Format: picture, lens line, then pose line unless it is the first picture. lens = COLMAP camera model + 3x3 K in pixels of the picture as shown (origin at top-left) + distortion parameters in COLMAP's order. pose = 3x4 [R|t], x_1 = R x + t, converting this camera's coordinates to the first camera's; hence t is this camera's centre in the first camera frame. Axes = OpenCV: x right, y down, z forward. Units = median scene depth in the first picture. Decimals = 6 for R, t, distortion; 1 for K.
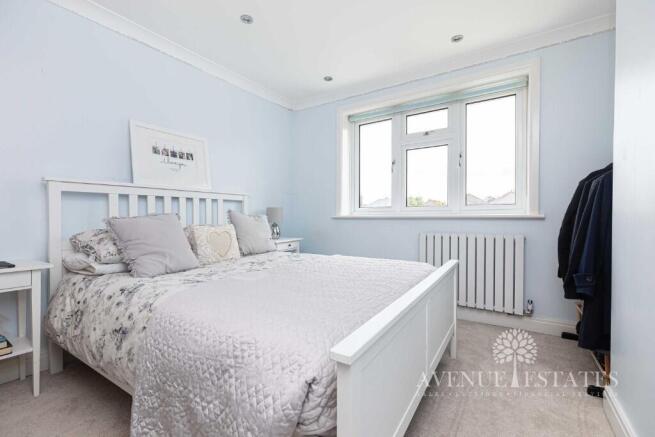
lens RADIAL K [[296.5, 0, 327.2], [0, 296.5, 222.2], [0, 0, 1]] dist [0.001091, 0.000165]
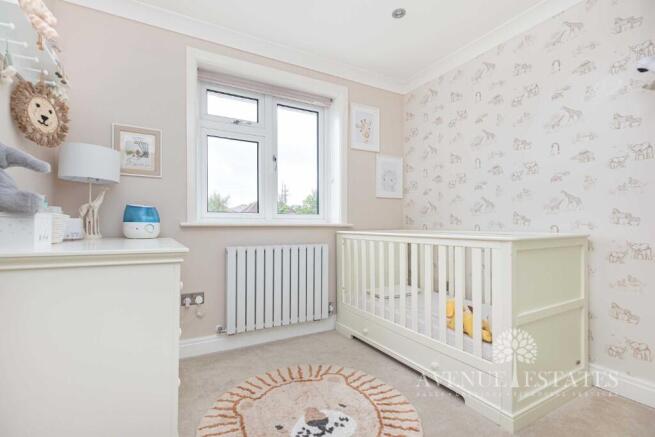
lens RADIAL K [[296.5, 0, 327.2], [0, 296.5, 222.2], [0, 0, 1]] dist [0.001091, 0.000165]
pose [[0.474449, 0.014488, 0.880164, -0.256440], [0.017113, 0.999524, -0.025677, -0.003666], [-0.880117, 0.027244, 0.473975, 0.419637]]
